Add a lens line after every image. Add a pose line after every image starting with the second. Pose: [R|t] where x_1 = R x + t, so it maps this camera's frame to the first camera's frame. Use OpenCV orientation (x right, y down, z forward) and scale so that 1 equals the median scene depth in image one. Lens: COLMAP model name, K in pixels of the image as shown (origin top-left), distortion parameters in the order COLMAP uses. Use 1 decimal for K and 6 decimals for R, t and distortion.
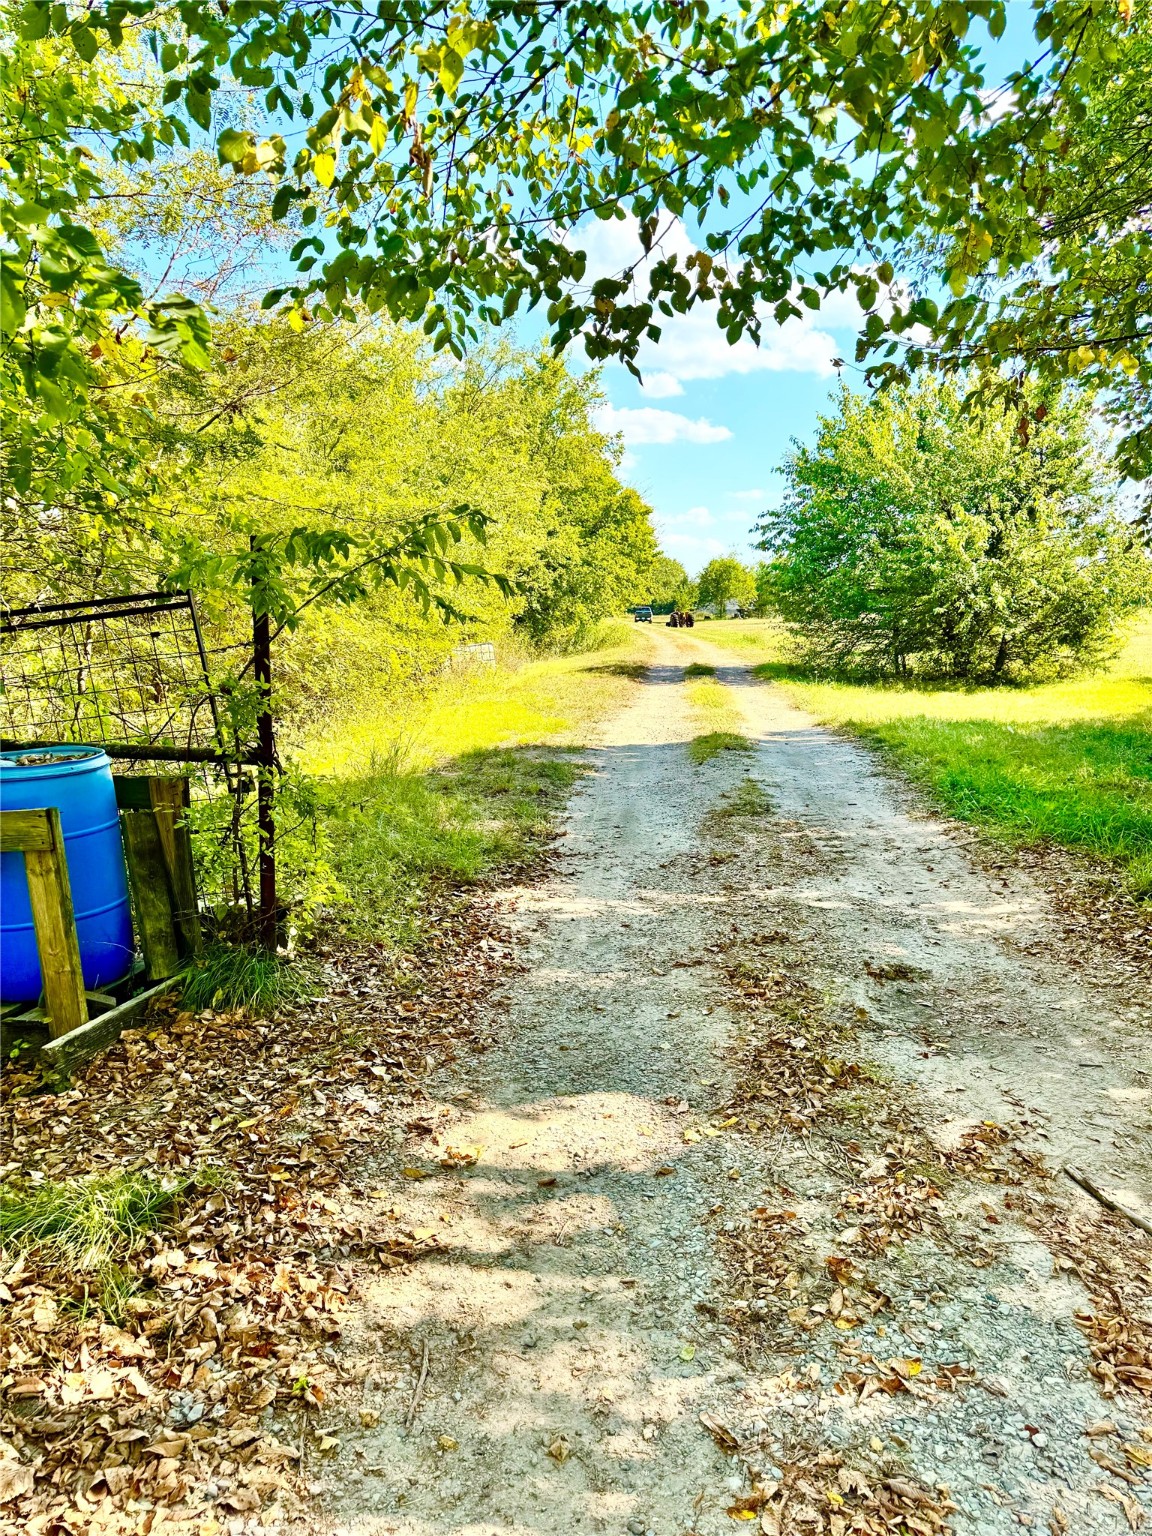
lens RADIAL K [[1074.9, 0, 575.9], [0, 1074.9, 764.7], [0, 0, 1]] dist [0.000970, 0.000027]
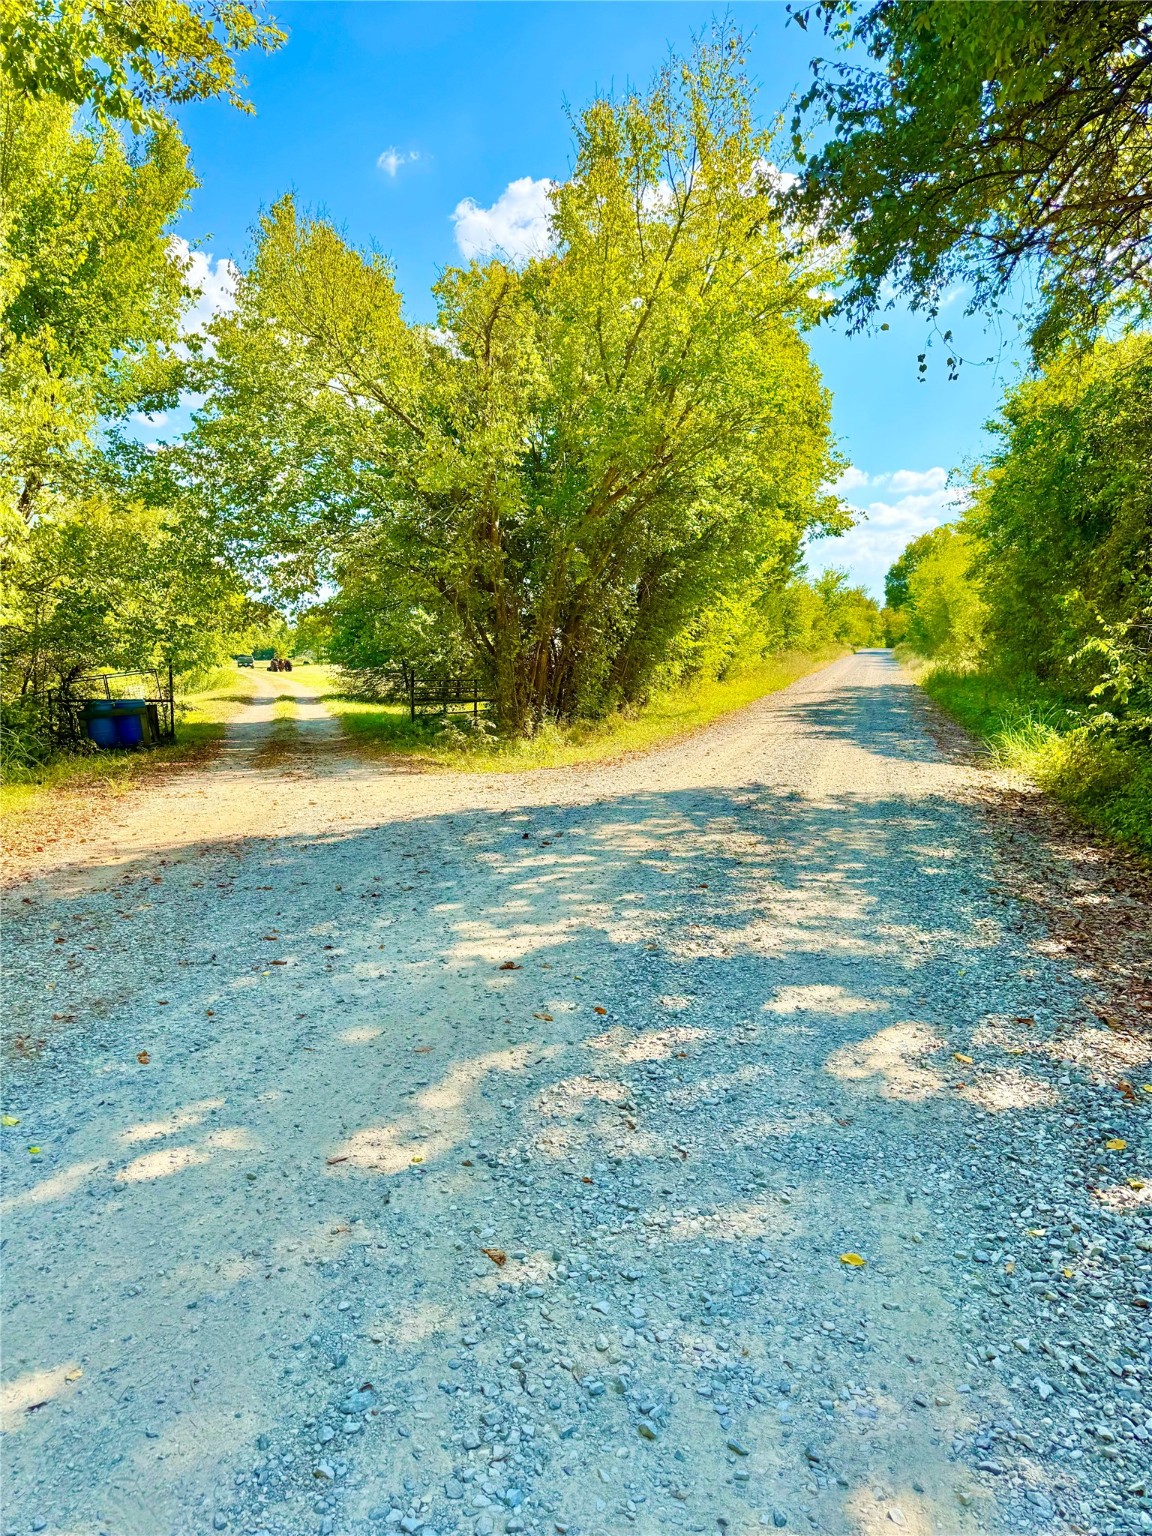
lens RADIAL K [[1074.9, 0, 576.1], [0, 1074.9, 768.6], [0, 0, 1]] dist [0.000970, 0.000027]
pose [[0.935631, -0.037888, 0.350941, -0.031715], [0.050845, 0.998320, -0.027775, 0.057305], [-0.349299, 0.043830, 0.935986, -0.445962]]
